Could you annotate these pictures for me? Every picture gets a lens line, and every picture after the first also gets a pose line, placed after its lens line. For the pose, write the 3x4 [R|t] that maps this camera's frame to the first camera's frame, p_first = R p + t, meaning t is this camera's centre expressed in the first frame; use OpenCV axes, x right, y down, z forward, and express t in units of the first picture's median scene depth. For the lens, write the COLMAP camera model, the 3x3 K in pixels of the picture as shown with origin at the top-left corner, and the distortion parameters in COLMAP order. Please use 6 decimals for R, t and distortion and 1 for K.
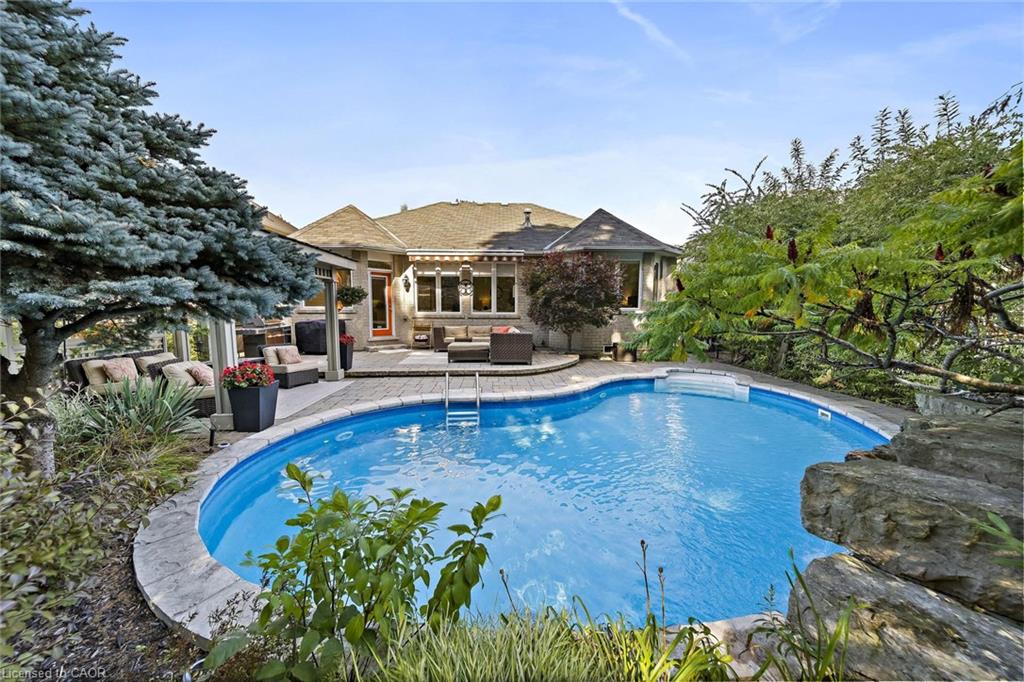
lens RADIAL K [[355.5, 0, 512.0], [0, 355.5, 341.0], [0, 0, 1]] dist [0.001603, 0.000112]
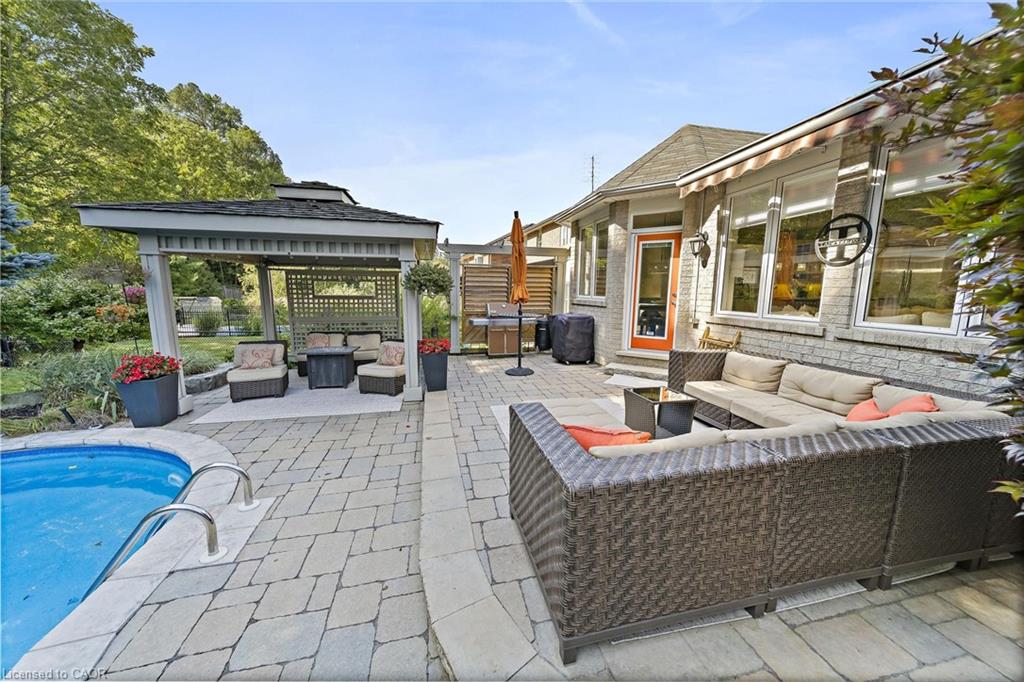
lens RADIAL K [[354.6, 0, 512.0], [0, 354.6, 341.0], [0, 0, 1]] dist [0.009347, -0.009242]
pose [[0.155469, 0.142610, -0.977493, 0.144797], [-0.091866, 0.987324, 0.129433, -0.078670], [0.983560, 0.069675, 0.166599, 0.676614]]
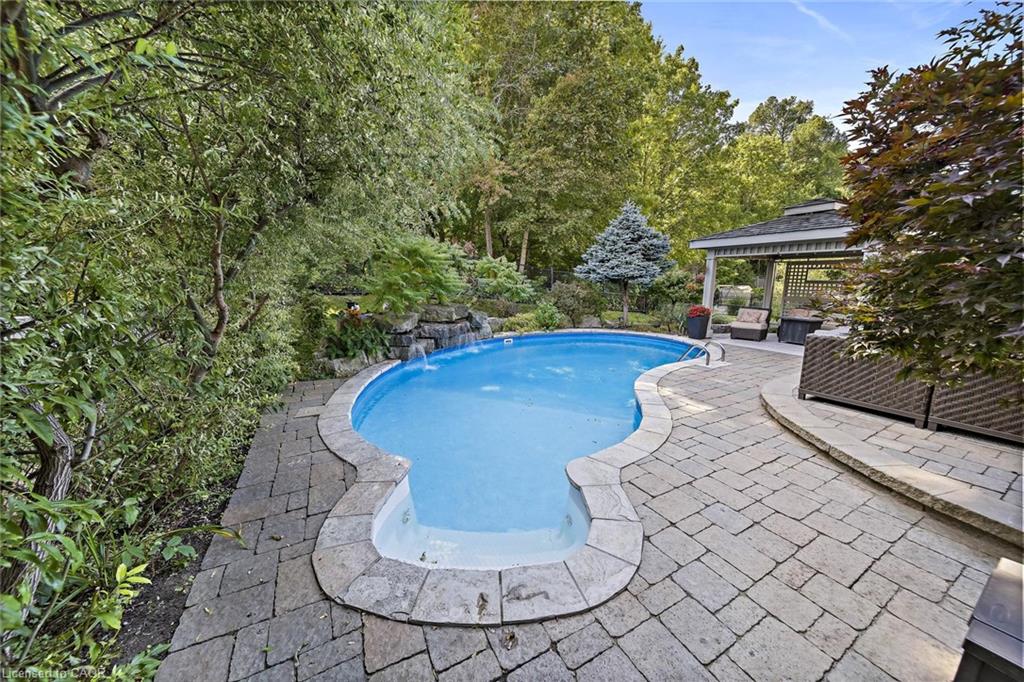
lens RADIAL K [[355.5, 0, 512.0], [0, 355.5, 341.0], [0, 0, 1]] dist [0.001603, 0.000112]
pose [[-0.902825, 0.074216, -0.423556, 0.456264], [-0.036468, 0.968230, 0.247387, -0.088831], [0.428460, 0.238793, -0.871436, 0.902776]]
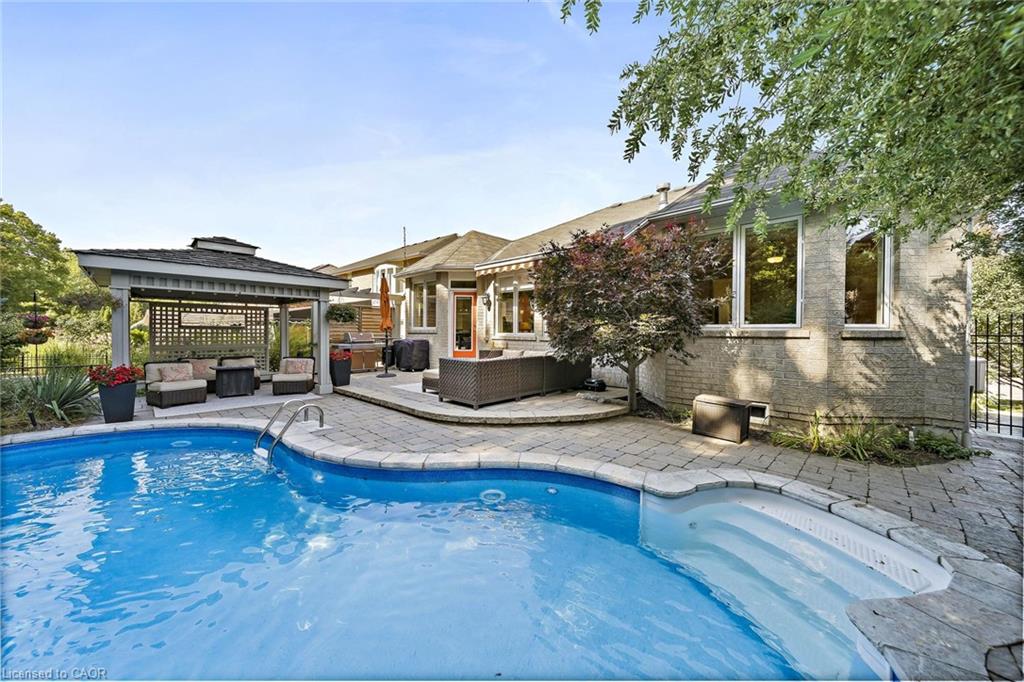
lens RADIAL K [[355.5, 0, 512.0], [0, 355.5, 341.0], [0, 0, 1]] dist [0.001603, 0.000112]
pose [[0.676054, 0.021952, -0.736525, 0.426608], [-0.067808, 0.997168, -0.032520, -0.034377], [0.733726, 0.071927, 0.675628, 0.428609]]
